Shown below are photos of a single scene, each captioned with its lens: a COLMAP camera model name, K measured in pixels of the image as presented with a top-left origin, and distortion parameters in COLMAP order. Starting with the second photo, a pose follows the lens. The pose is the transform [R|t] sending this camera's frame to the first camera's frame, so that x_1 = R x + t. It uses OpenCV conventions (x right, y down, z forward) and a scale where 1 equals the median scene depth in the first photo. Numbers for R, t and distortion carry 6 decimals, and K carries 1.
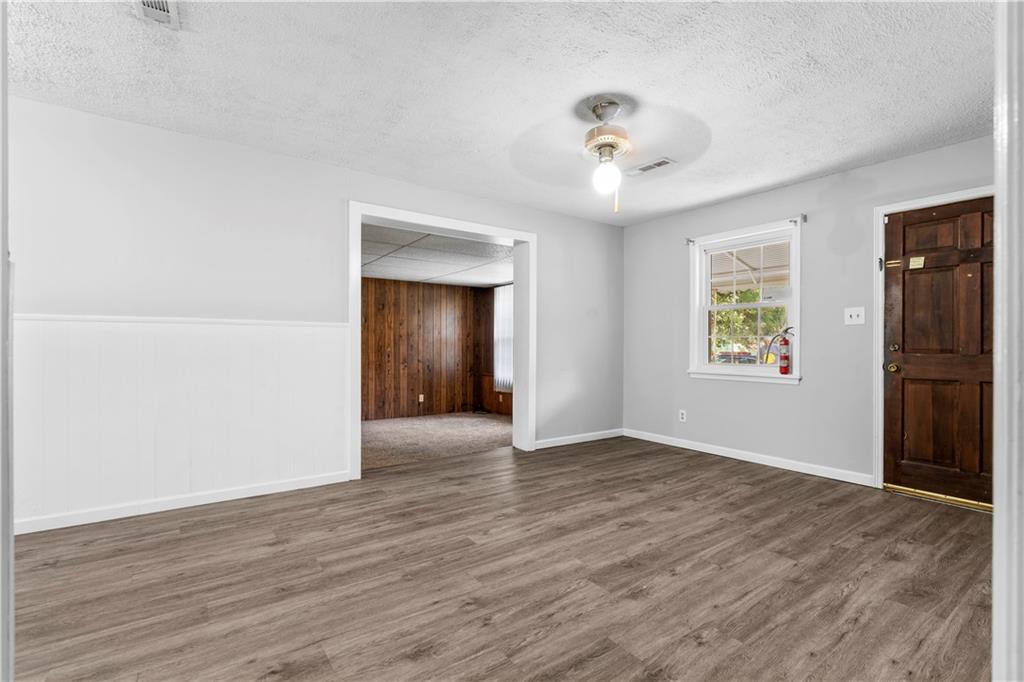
lens RADIAL K [[466.4, 0, 509.0], [0, 466.4, 343.7], [0, 0, 1]] dist [-0.013514, 0.004178]
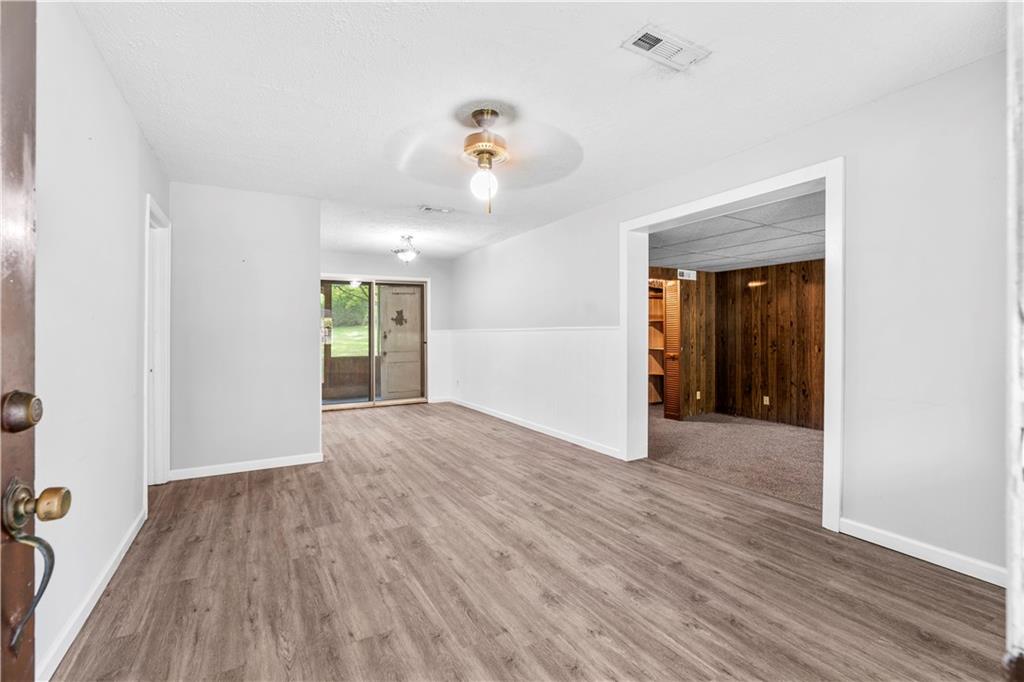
lens RADIAL K [[466.4, 0, 511.0], [0, 466.4, 333.8], [0, 0, 1]] dist [-0.013514, 0.004178]
pose [[-0.113805, -0.000503, -0.993503, 1.008459], [0.009298, 0.999956, -0.001571, -0.030887], [0.993460, -0.009417, -0.113796, 0.996509]]
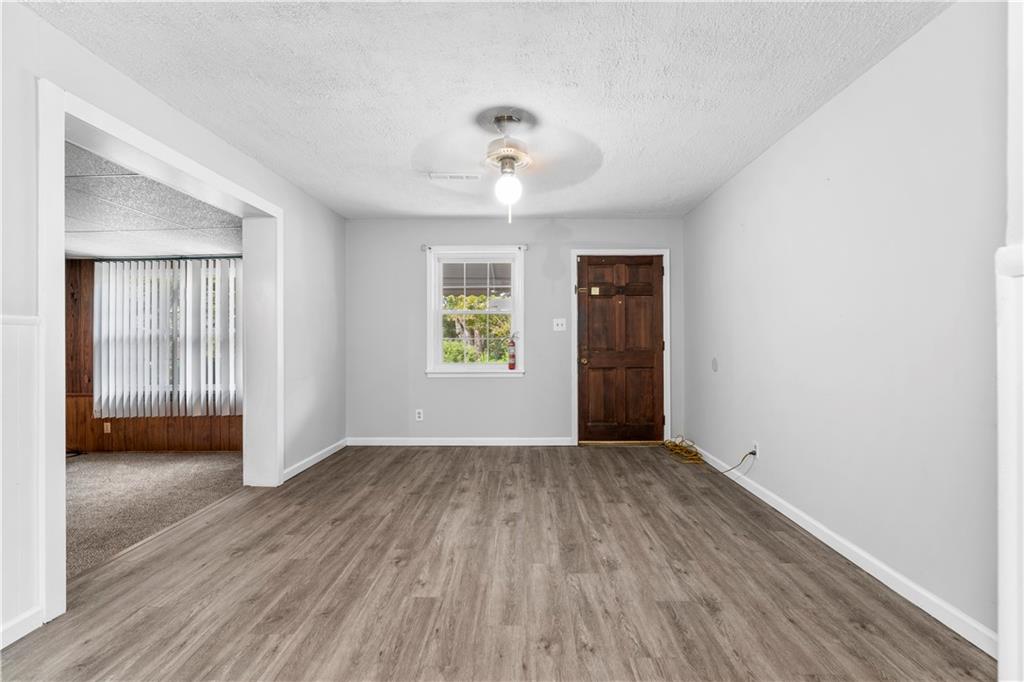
lens RADIAL K [[466.4, 0, 523.2], [0, 466.4, 338.2], [0, 0, 1]] dist [-0.013514, 0.004178]
pose [[0.584751, -0.001525, 0.811212, -0.516557], [0.004190, 0.999991, -0.001141, -0.021292], [-0.811202, 0.004067, 0.584752, 0.315328]]
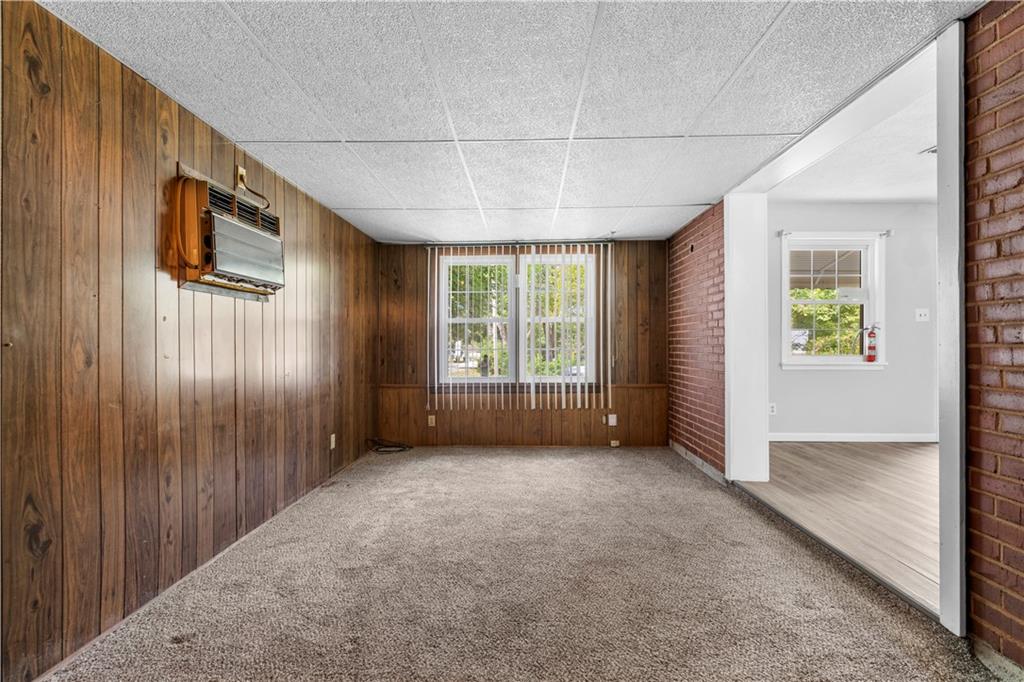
lens RADIAL K [[466.4, 0, 512.9], [0, 466.4, 341.0], [0, 0, 1]] dist [-0.013514, 0.004178]
pose [[0.599389, 0.003559, 0.800450, -1.158043], [-0.002049, 0.999994, -0.002912, 0.023014], [-0.800455, 0.000105, 0.599392, 1.316745]]
